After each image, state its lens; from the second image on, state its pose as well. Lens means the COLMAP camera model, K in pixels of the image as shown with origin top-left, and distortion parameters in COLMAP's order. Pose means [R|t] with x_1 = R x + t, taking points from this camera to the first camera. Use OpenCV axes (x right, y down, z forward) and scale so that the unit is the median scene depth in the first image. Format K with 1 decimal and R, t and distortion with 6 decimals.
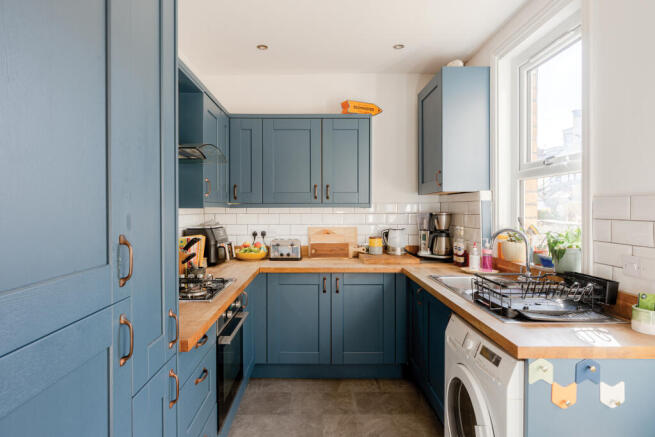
lens RADIAL K [[362.6, 0, 305.8], [0, 362.6, 213.4], [0, 0, 1]] dist [-0.002093, -0.000410]
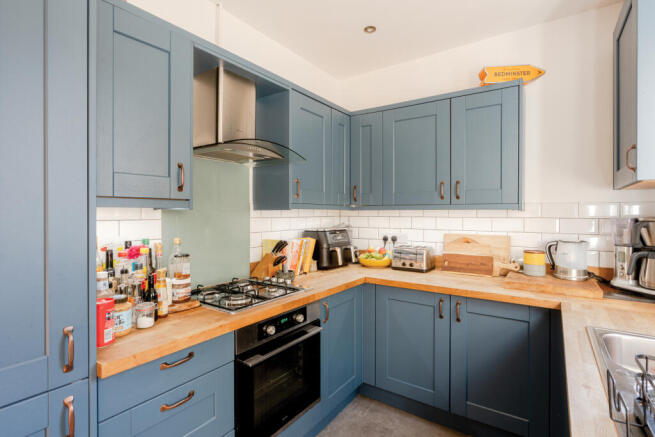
lens RADIAL K [[318.5, 0, 330.2], [0, 318.5, 215.5], [0, 0, 1]] dist [-0.006096, 0.001188]
pose [[0.840047, 0.008039, -0.542454, 0.201169], [-0.009213, 0.999957, 0.000553, -0.001428], [0.542435, 0.004533, 0.840085, 0.264977]]
